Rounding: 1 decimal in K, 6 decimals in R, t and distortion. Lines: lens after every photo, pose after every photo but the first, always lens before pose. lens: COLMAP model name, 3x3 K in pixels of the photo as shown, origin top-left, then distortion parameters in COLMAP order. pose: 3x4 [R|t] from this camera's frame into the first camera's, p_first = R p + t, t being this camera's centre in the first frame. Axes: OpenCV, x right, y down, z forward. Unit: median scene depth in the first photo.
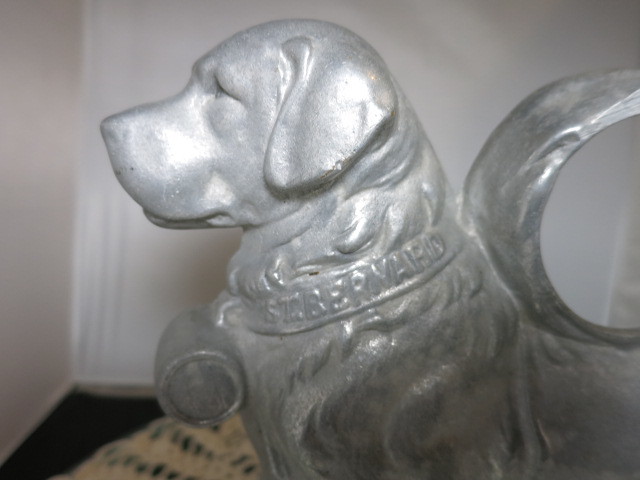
lens RADIAL K [[463.8, 0, 320.0], [0, 463.8, 240.0], [0, 0, 1]] dist [-0.044571, 0.003490]
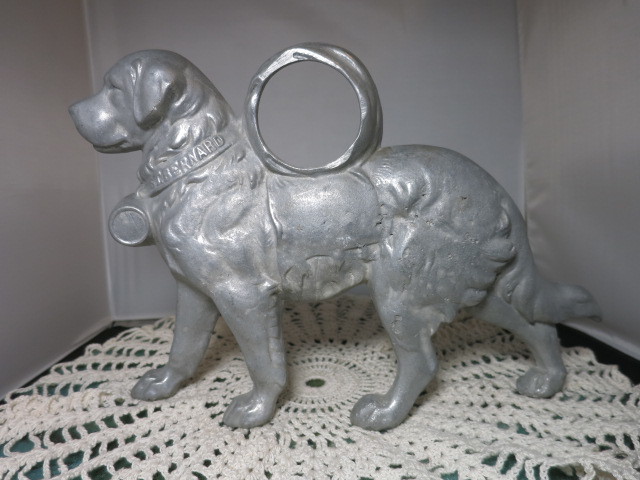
lens RADIAL K [[463.8, 0, 320.0], [0, 463.8, 240.0], [0, 0, 1]] dist [-0.044571, 0.003490]
pose [[0.986253, -0.124880, -0.108211, 0.918443], [0.123568, 0.992158, -0.018774, 0.585810], [0.109707, 0.005144, 0.993951, -1.124241]]
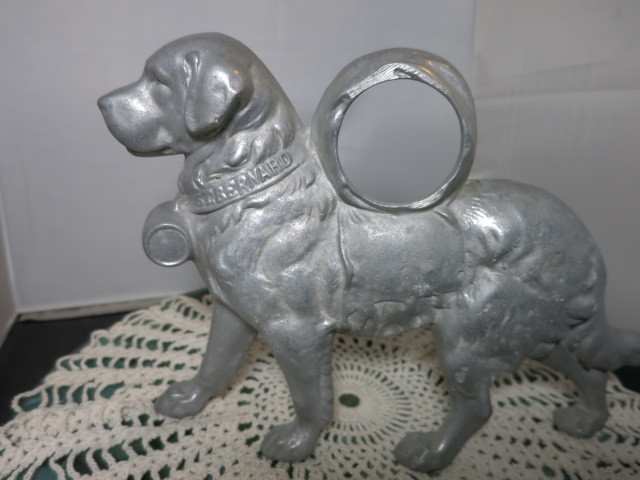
lens RADIAL K [[463.8, 0, 320.0], [0, 463.8, 240.0], [0, 0, 1]] dist [-0.044571, 0.003490]
pose [[0.998217, -0.032993, -0.049737, 0.477329], [0.040597, 0.986186, 0.160590, 0.036623], [0.043752, -0.162323, 0.985767, -0.844254]]
